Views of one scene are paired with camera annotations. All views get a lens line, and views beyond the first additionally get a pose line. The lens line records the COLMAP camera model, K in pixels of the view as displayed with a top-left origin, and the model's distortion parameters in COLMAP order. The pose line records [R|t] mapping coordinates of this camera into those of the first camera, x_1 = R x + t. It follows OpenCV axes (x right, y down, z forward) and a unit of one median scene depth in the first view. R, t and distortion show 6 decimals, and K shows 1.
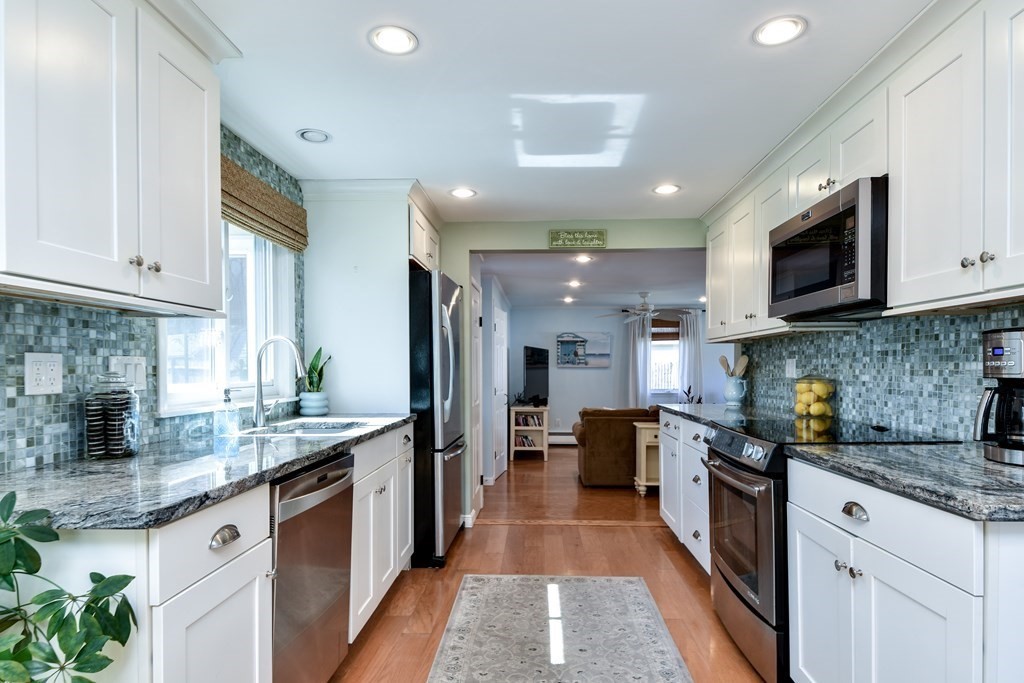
lens RADIAL K [[558.7, 0, 501.4], [0, 558.7, 366.2], [0, 0, 1]] dist [0.058766, -0.051620]
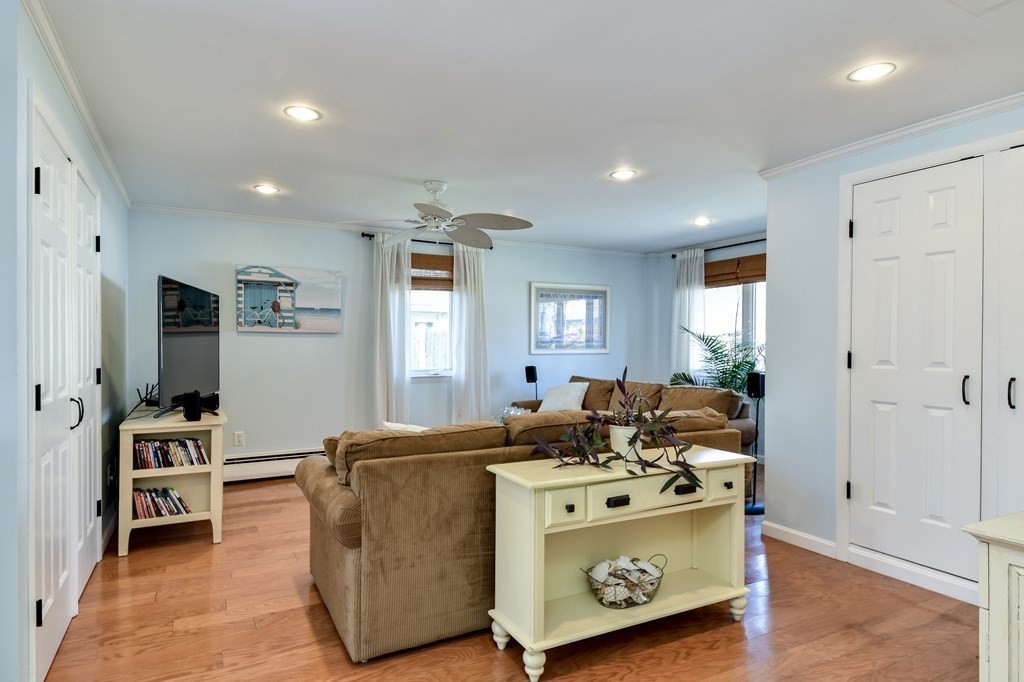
lens RADIAL K [[558.7, 0, 501.4], [0, 558.7, 365.7], [0, 0, 1]] dist [0.058766, -0.051620]
pose [[0.844988, -0.015498, 0.534560, 0.030718], [-0.006706, 0.999194, 0.039569, 0.013085], [-0.534743, -0.037020, 0.844204, 0.498362]]
